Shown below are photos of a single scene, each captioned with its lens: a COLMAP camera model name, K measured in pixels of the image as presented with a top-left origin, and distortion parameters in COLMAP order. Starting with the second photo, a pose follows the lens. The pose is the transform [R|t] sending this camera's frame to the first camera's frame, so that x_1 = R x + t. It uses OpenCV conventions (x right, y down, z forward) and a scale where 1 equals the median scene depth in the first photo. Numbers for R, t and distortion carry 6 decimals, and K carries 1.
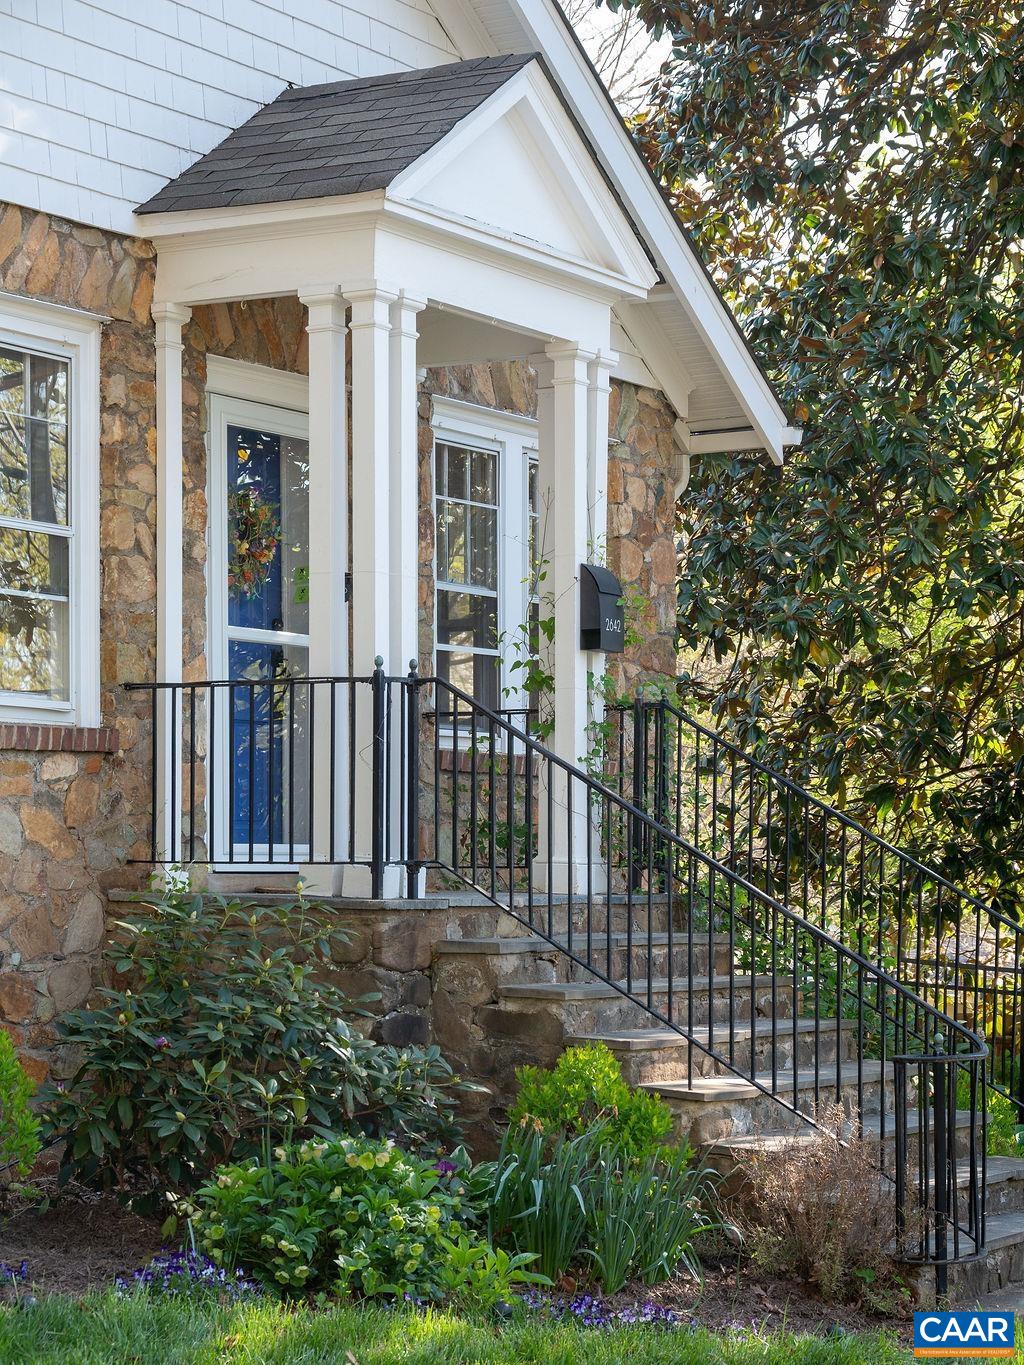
lens RADIAL K [[3233.8, 0, 512.0], [0, 3233.8, 682.5], [0, 0, 1]] dist [0.448814, -0.184649]
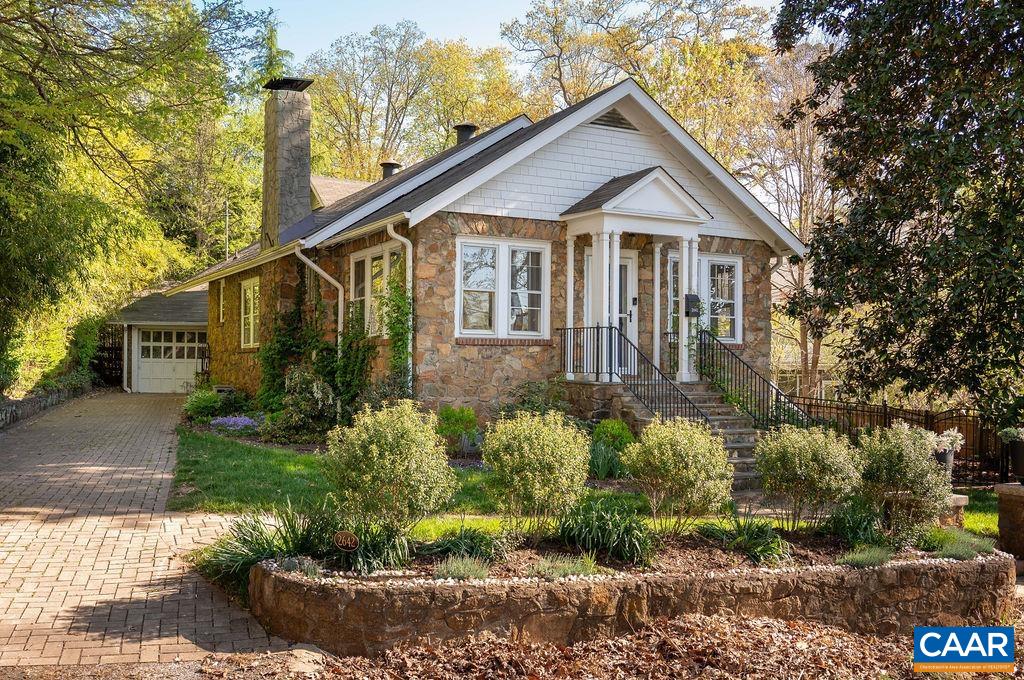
lens RADIAL K [[920.8, 0, 512.0], [0, 920.8, 340.0], [0, 0, 1]] dist [-0.003107, -0.007058]
pose [[0.853680, -0.004838, -0.520775, 0.442087], [0.023701, 0.999282, 0.029568, -0.021021], [0.520258, -0.037584, 0.853182, -0.032622]]
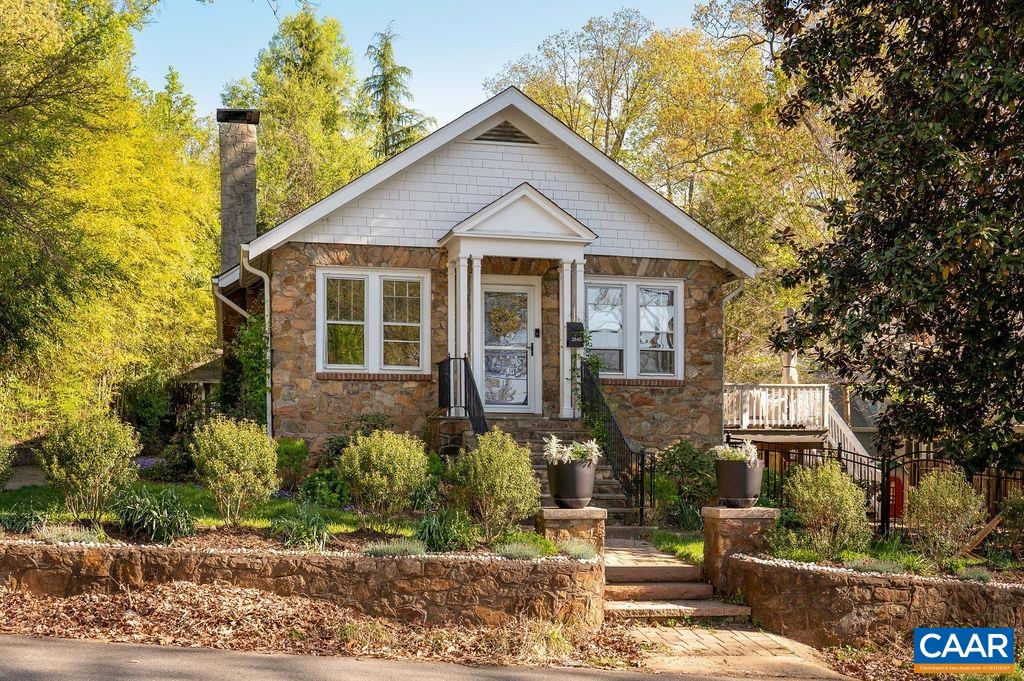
lens RADIAL K [[1185.3, 0, 543.7], [0, 1185.3, 459.7], [0, 0, 1]] dist [0.009220, -0.030913]
pose [[0.687780, 0.015456, -0.725755, 0.997203], [0.037046, 0.997723, 0.056355, 0.040783], [0.724973, -0.065646, 0.685642, 0.111901]]
